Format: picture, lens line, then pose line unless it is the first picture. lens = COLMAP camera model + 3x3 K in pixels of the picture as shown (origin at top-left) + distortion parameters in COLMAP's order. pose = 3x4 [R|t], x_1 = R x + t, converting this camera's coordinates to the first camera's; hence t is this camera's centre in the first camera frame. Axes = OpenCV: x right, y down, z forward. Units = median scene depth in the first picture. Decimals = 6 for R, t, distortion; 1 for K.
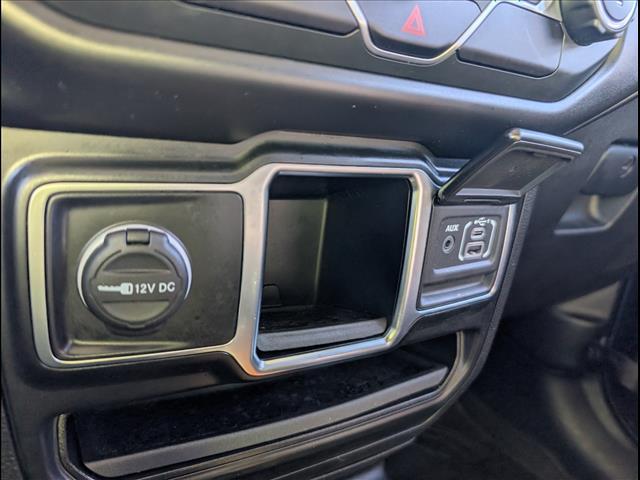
lens RADIAL K [[475.4, 0, 317.9], [0, 475.4, 230.6], [0, 0, 1]] dist [-0.007644, -0.001769]
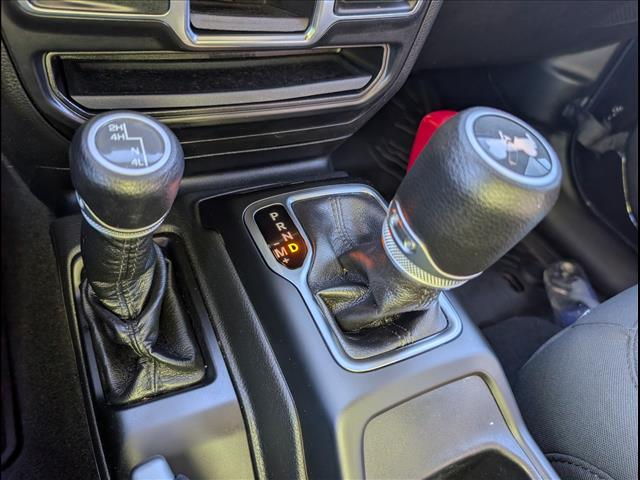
lens RADIAL K [[475.4, 0, 317.9], [0, 475.4, 230.6], [0, 0, 1]] dist [-0.007644, -0.001769]
pose [[0.990501, 0.137212, -0.008941, 0.227968], [-0.113295, 0.851239, 0.512402, 0.023104], [0.077919, -0.506522, 0.858699, -0.266133]]
